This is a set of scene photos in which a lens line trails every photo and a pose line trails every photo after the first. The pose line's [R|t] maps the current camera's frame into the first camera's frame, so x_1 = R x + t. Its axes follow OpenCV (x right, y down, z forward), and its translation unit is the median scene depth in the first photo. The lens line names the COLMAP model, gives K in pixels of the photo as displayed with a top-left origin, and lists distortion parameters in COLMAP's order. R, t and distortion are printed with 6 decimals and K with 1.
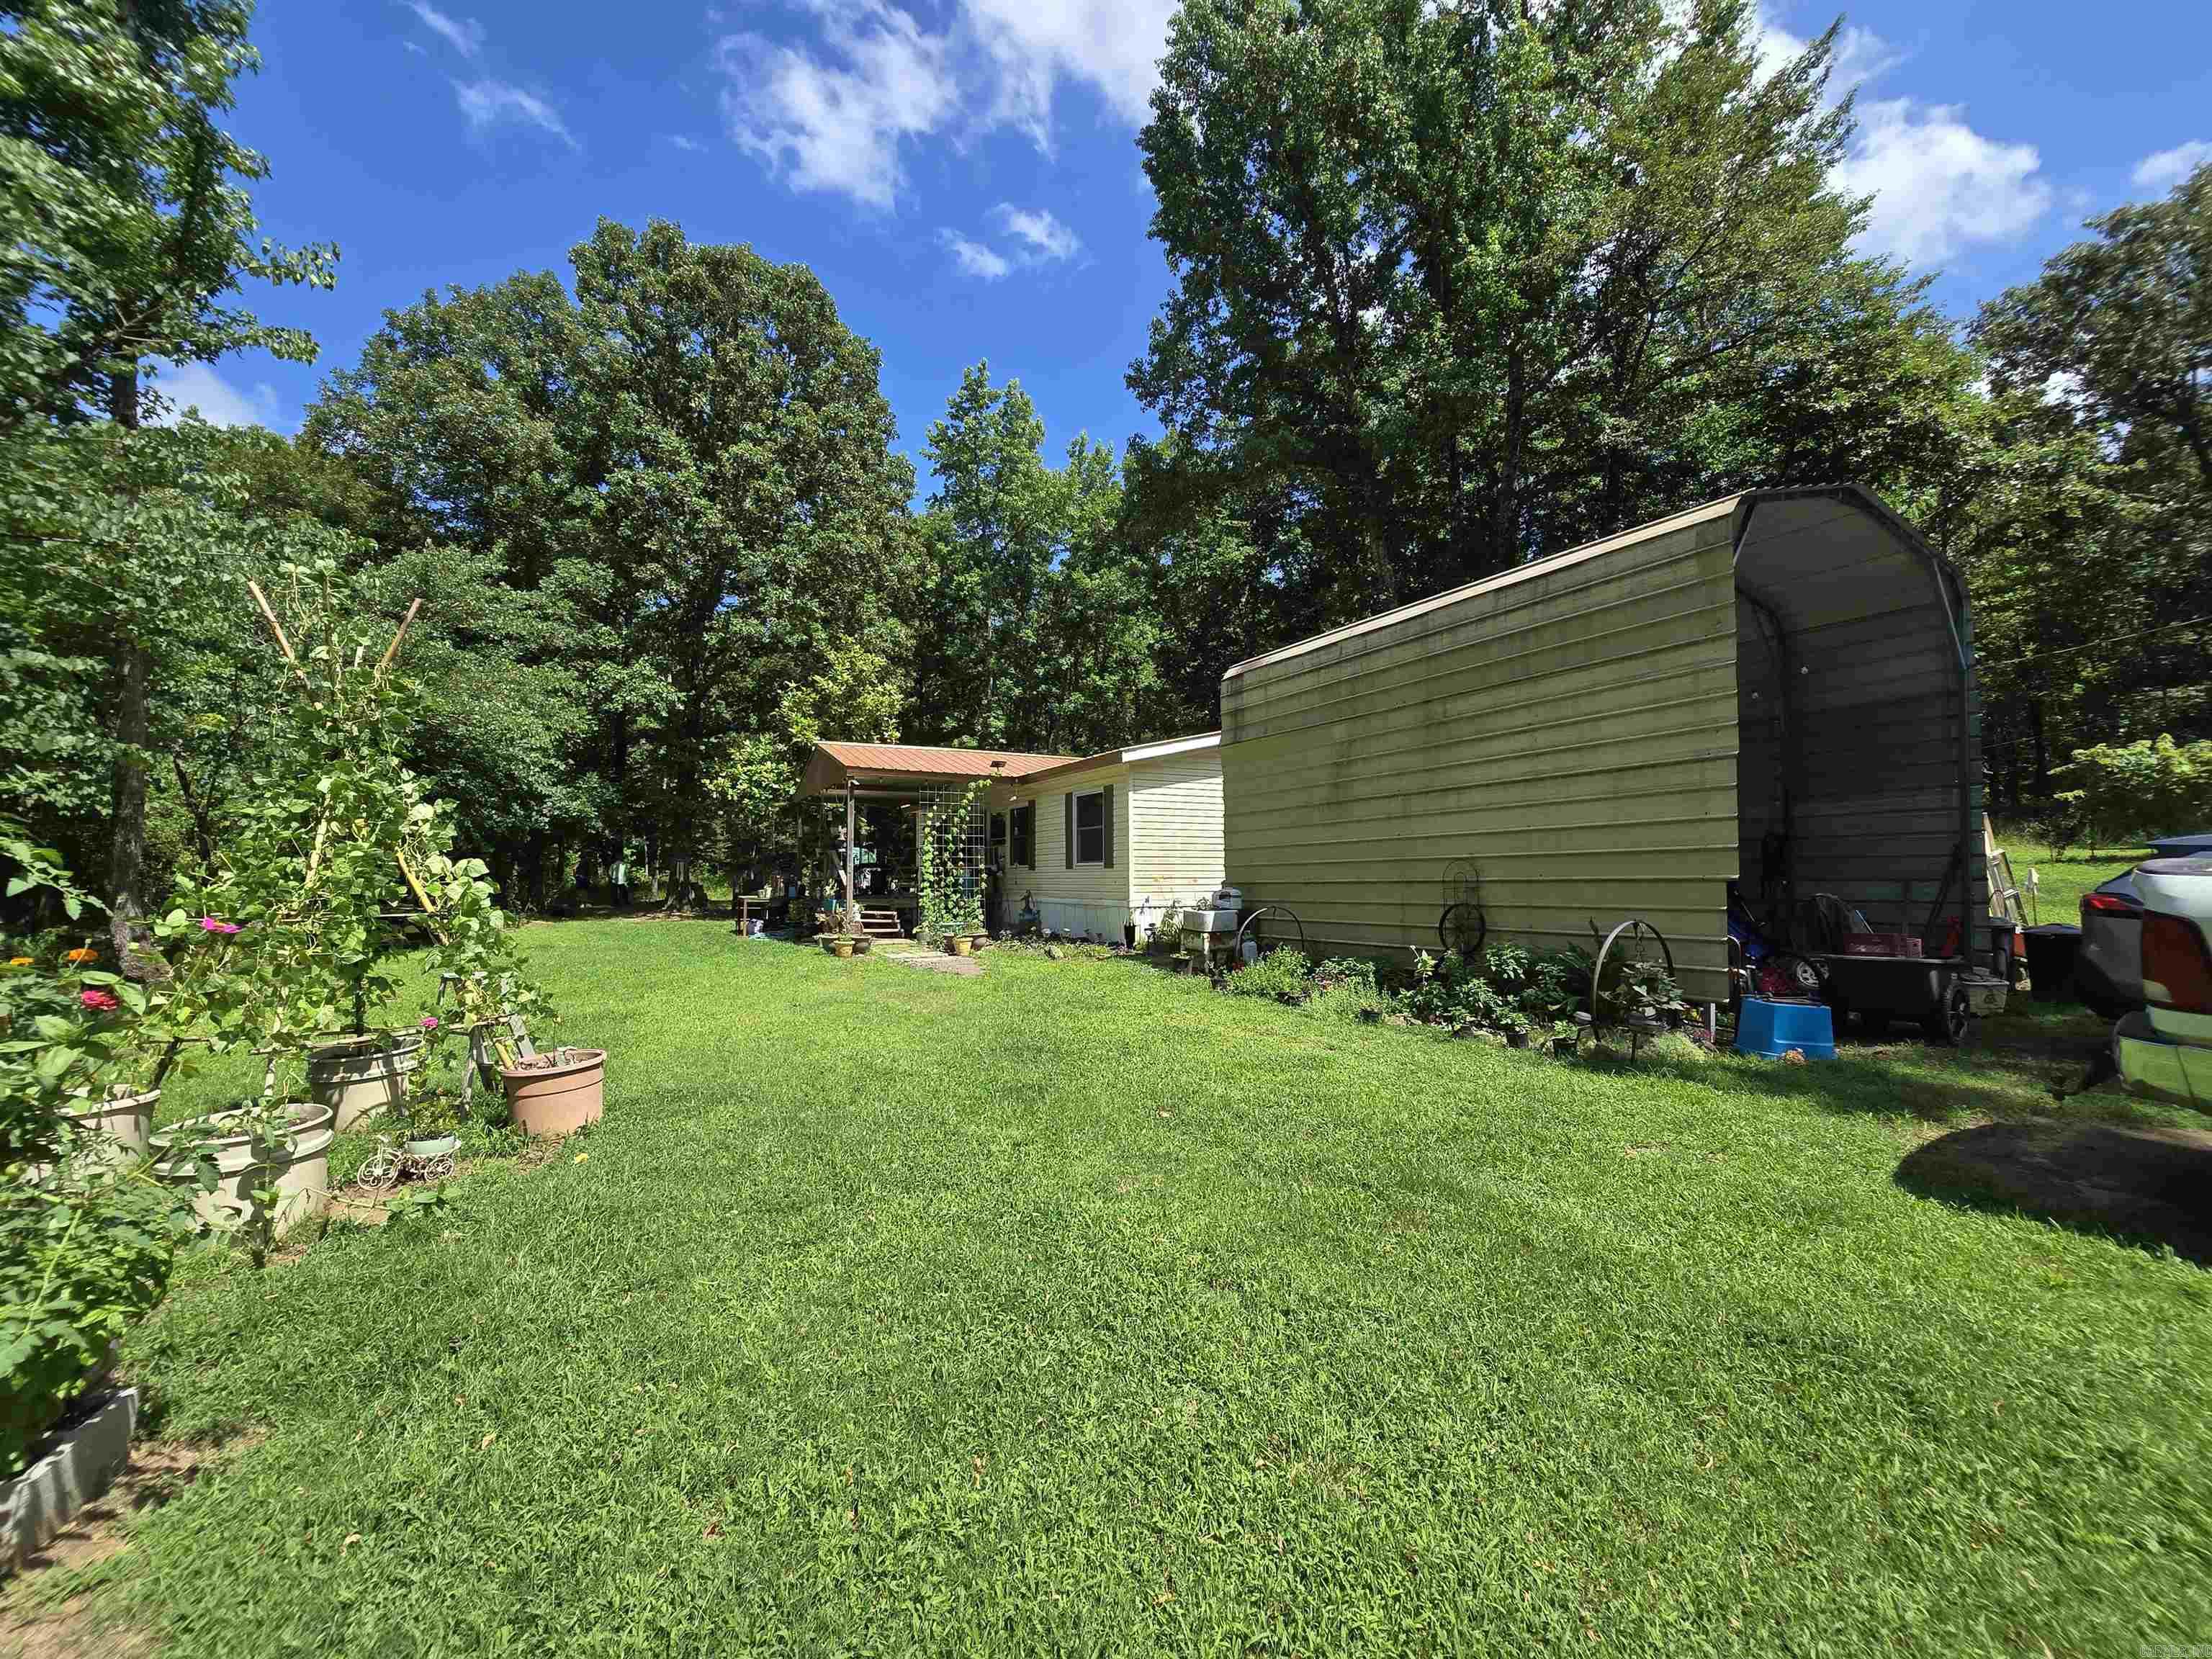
lens RADIAL K [[888.8, 0, 1109.0], [0, 888.8, 822.3], [0, 0, 1]] dist [0.008057, -0.000330]
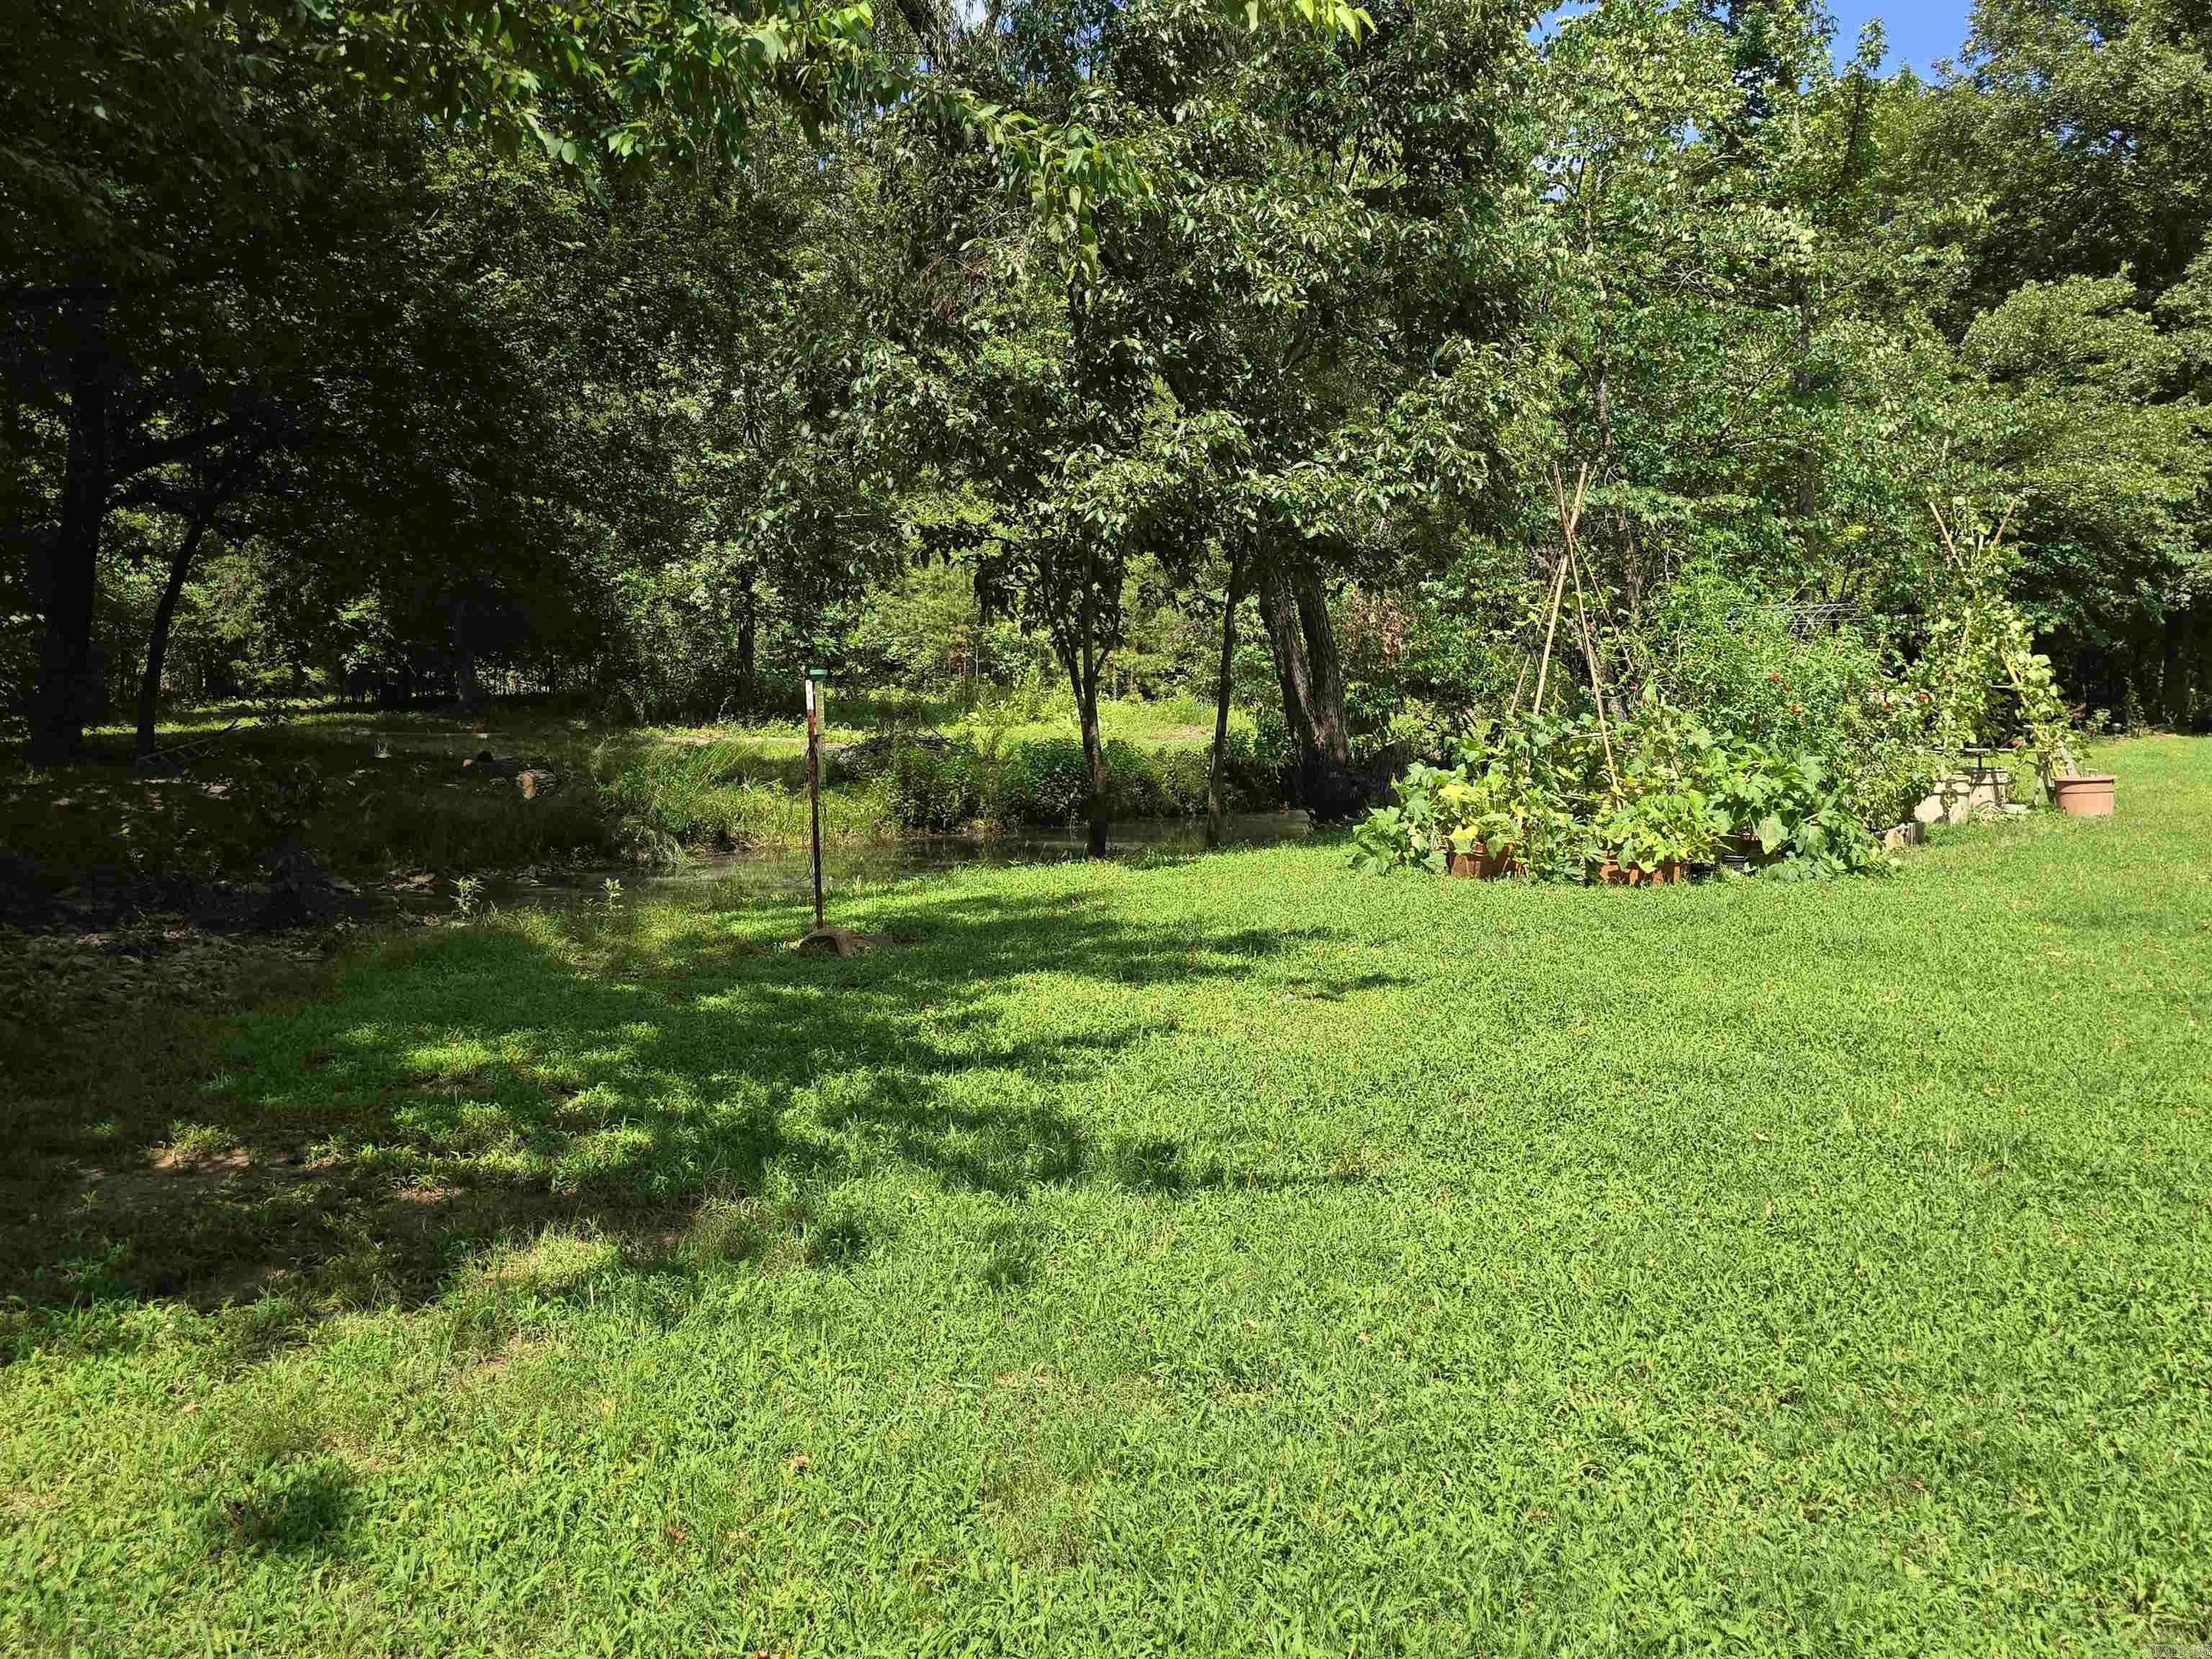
lens RADIAL K [[1518.0, 0, 1107.8], [0, 1518.0, 827.9], [0, 0, 1]] dist [0.025864, -0.014486]
pose [[0.363346, 0.094630, -0.926836, 1.296758], [0.051222, 0.991294, 0.121292, -0.071616], [0.930245, -0.091545, 0.355336, -1.623866]]
